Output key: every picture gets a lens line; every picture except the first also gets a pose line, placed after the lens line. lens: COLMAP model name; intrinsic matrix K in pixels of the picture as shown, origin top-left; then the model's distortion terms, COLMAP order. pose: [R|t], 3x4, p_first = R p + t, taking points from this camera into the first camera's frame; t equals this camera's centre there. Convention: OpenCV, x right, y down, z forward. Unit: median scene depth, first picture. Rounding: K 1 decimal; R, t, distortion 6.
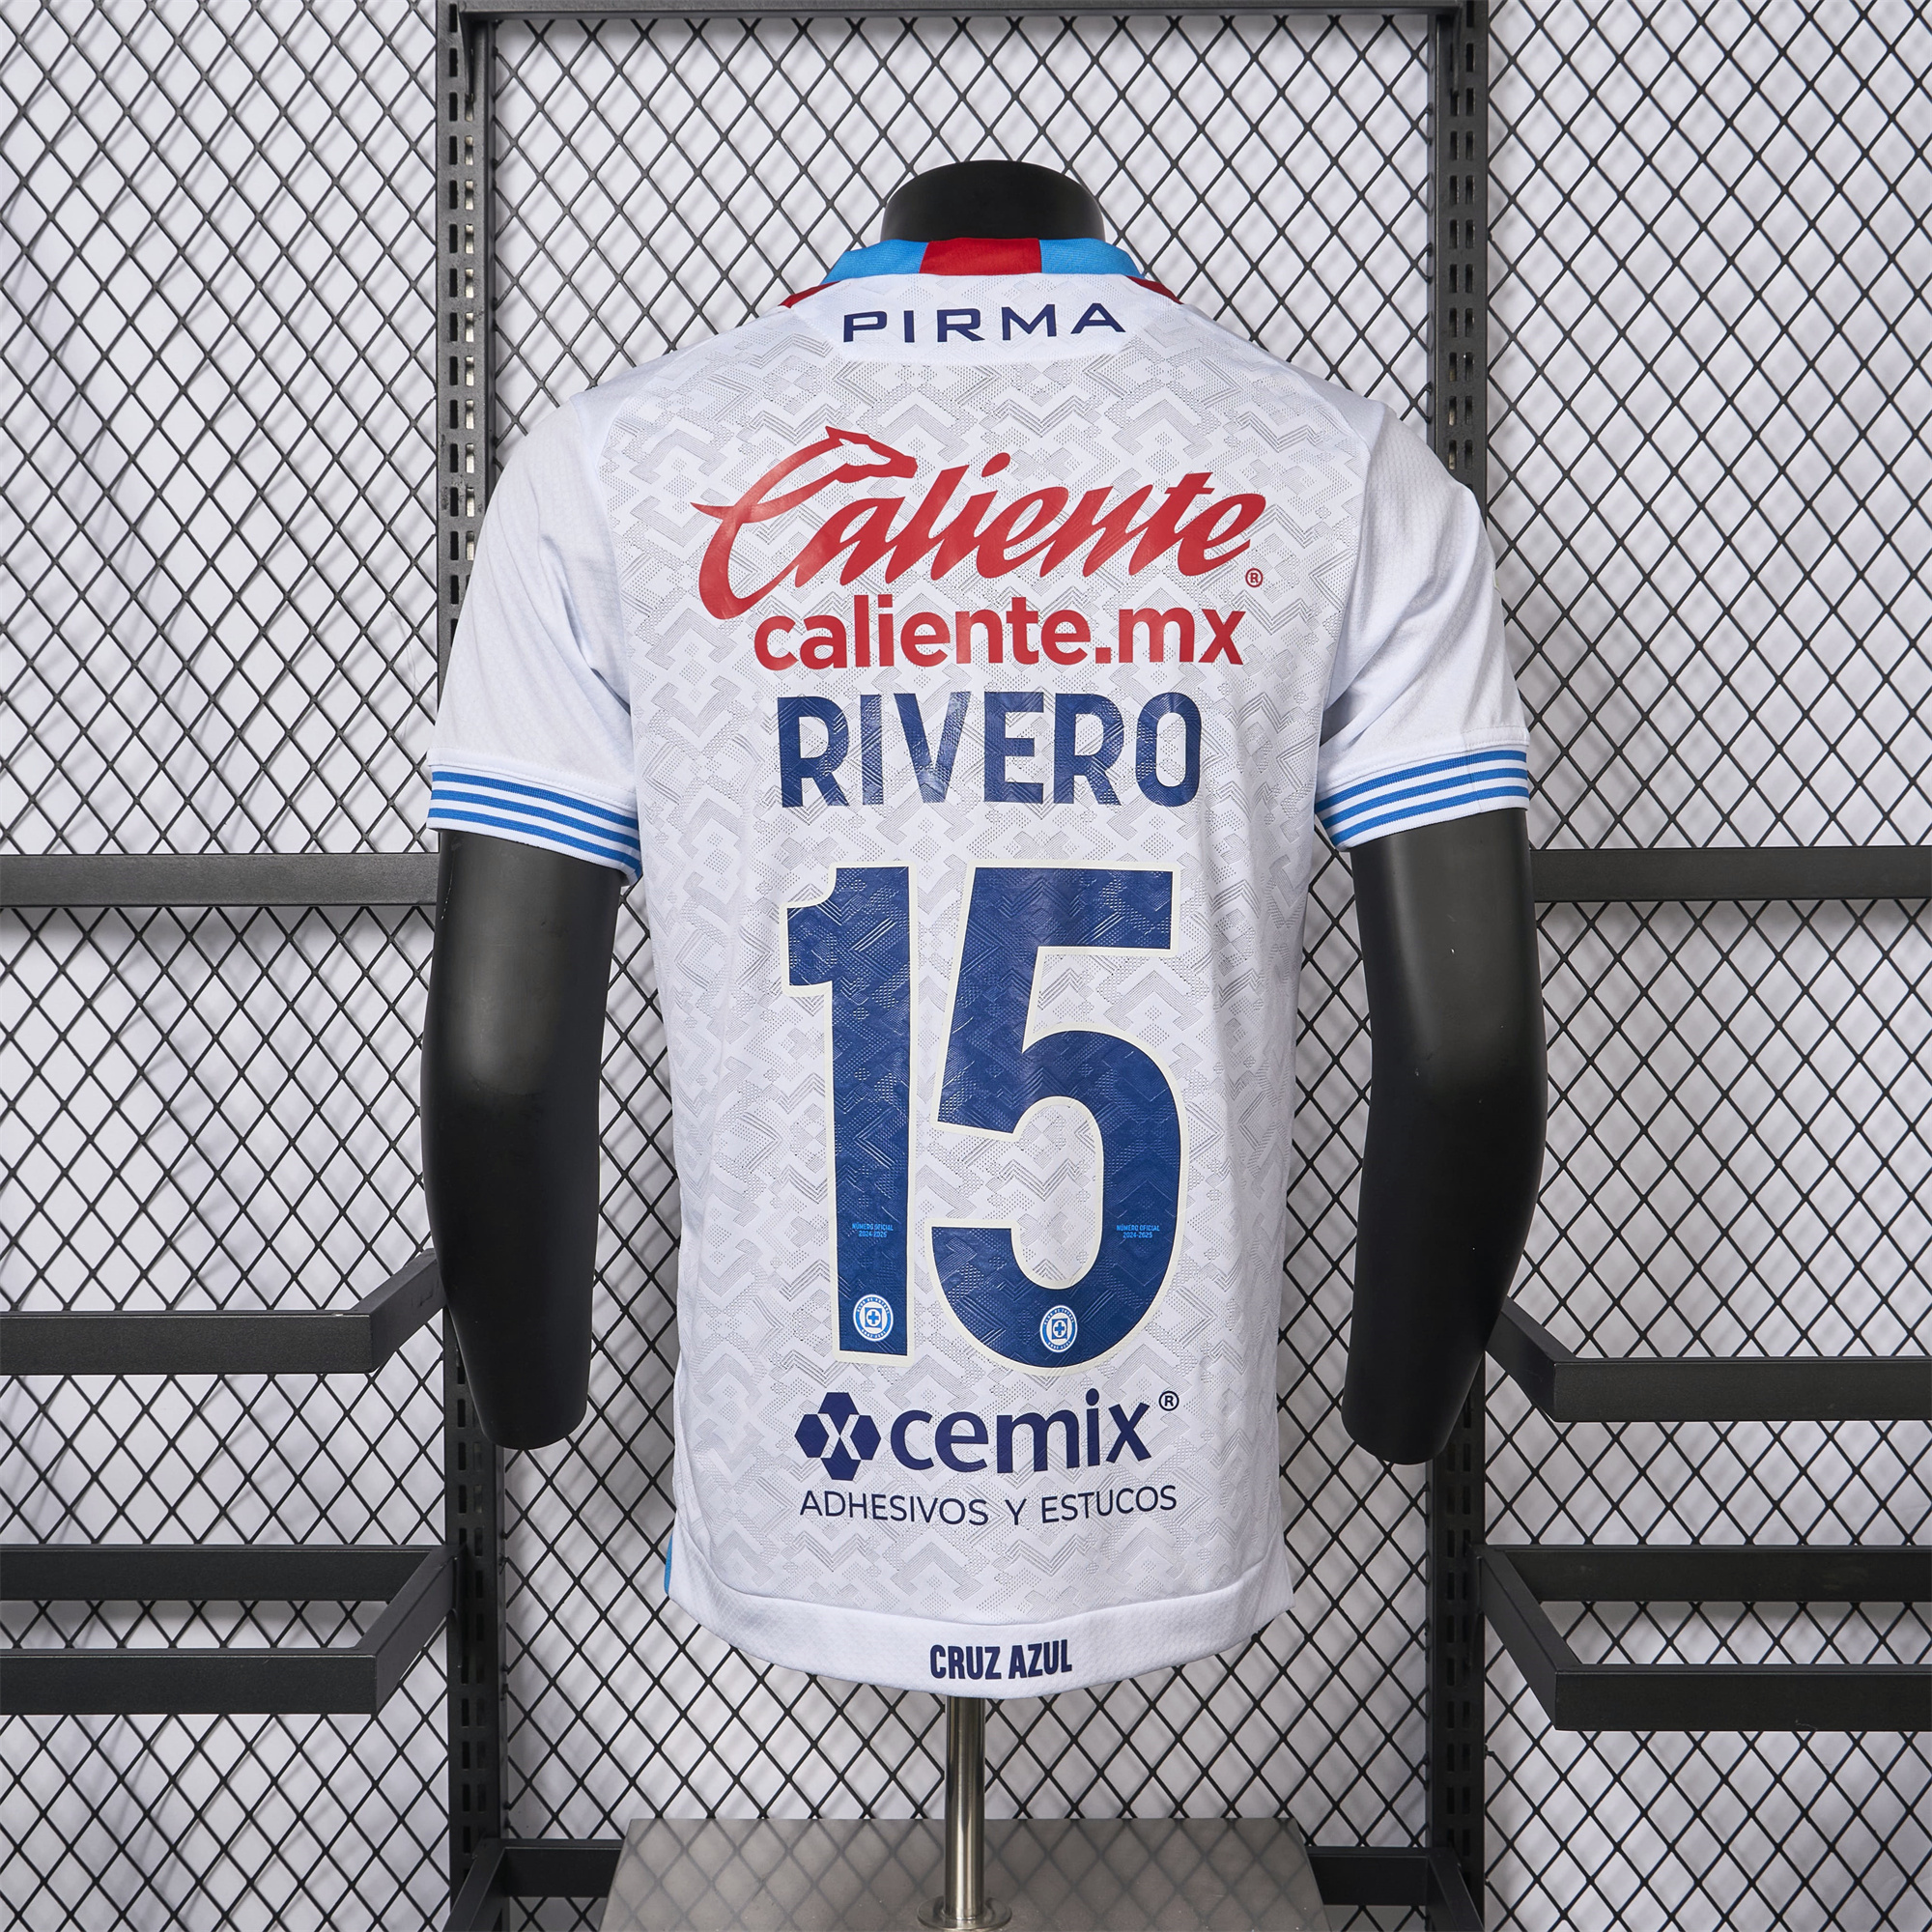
lens RADIAL K [[2936.2, 0, 966.0], [0, 2936.2, 966.0], [0, 0, 1]] dist [0.055797, -0.033049]
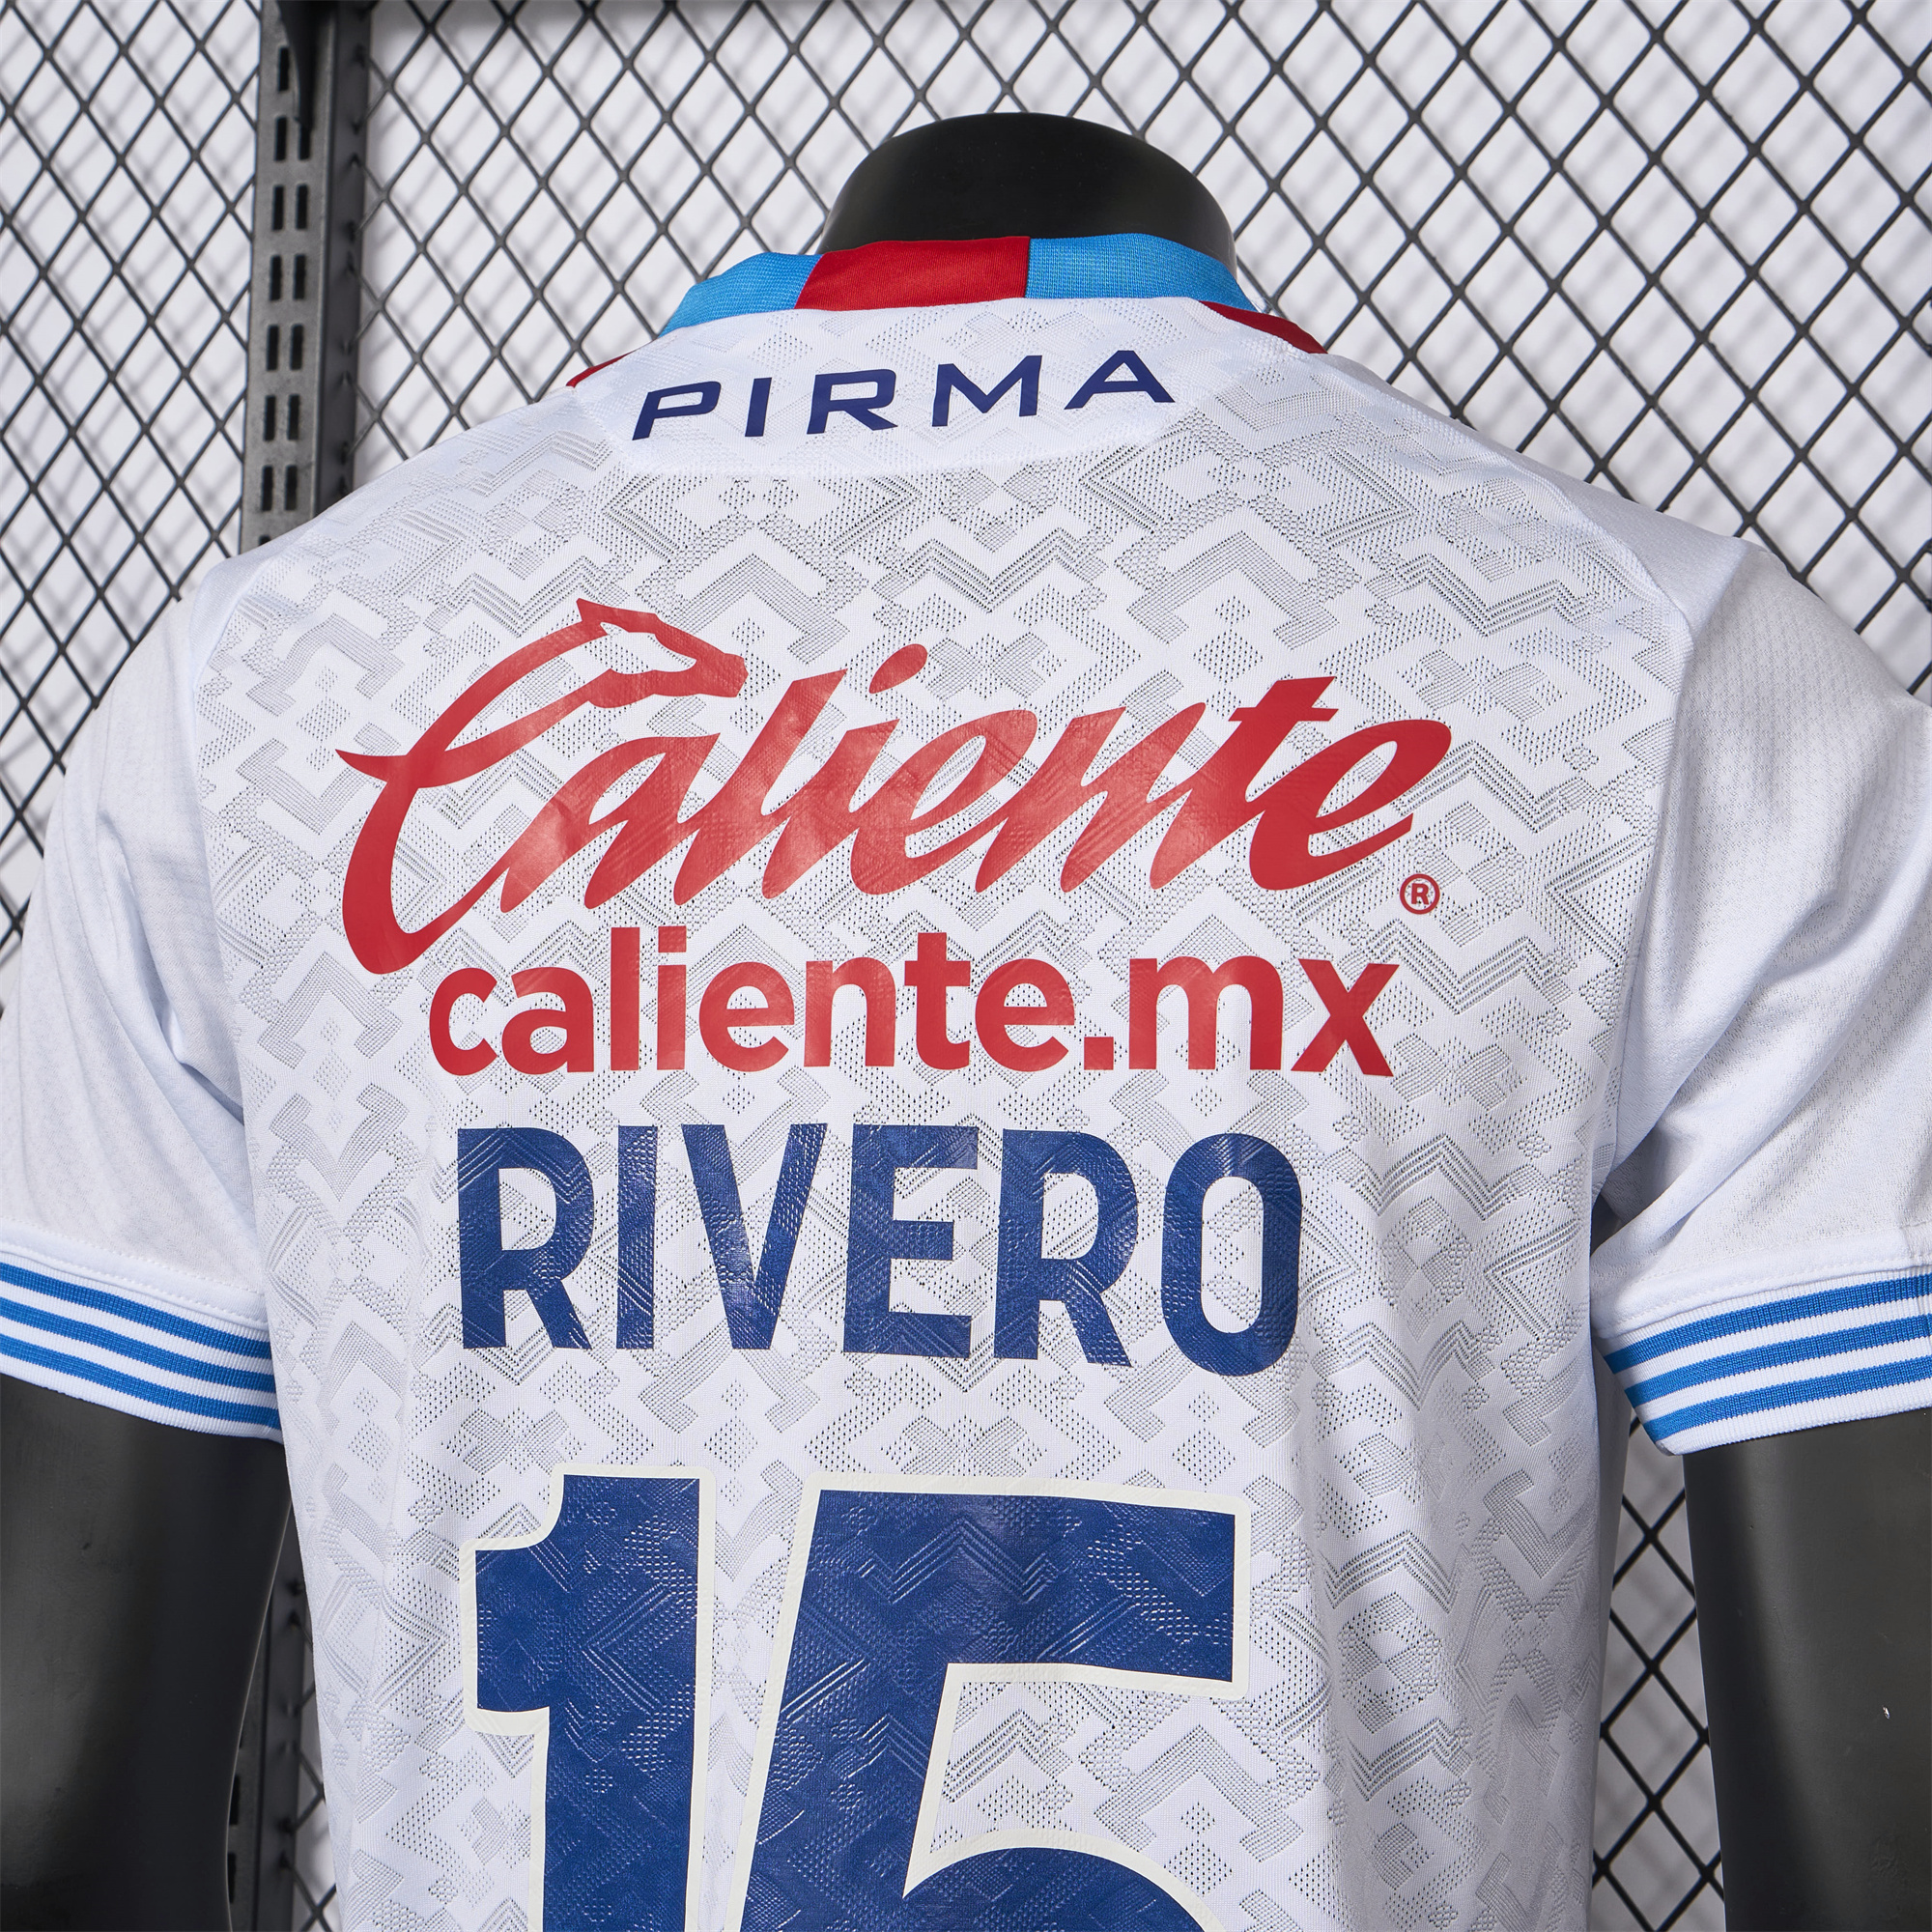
lens RADIAL K [[3141.6, 0, 966.0], [0, 3141.6, 966.0], [0, 0, 1]] dist [0.087560, 0.086611]
pose [[0.973695, 0.005776, -0.227780, 0.142545], [-0.030317, 0.994074, -0.104388, -0.065369], [0.225827, 0.108548, 0.968101, 0.493887]]
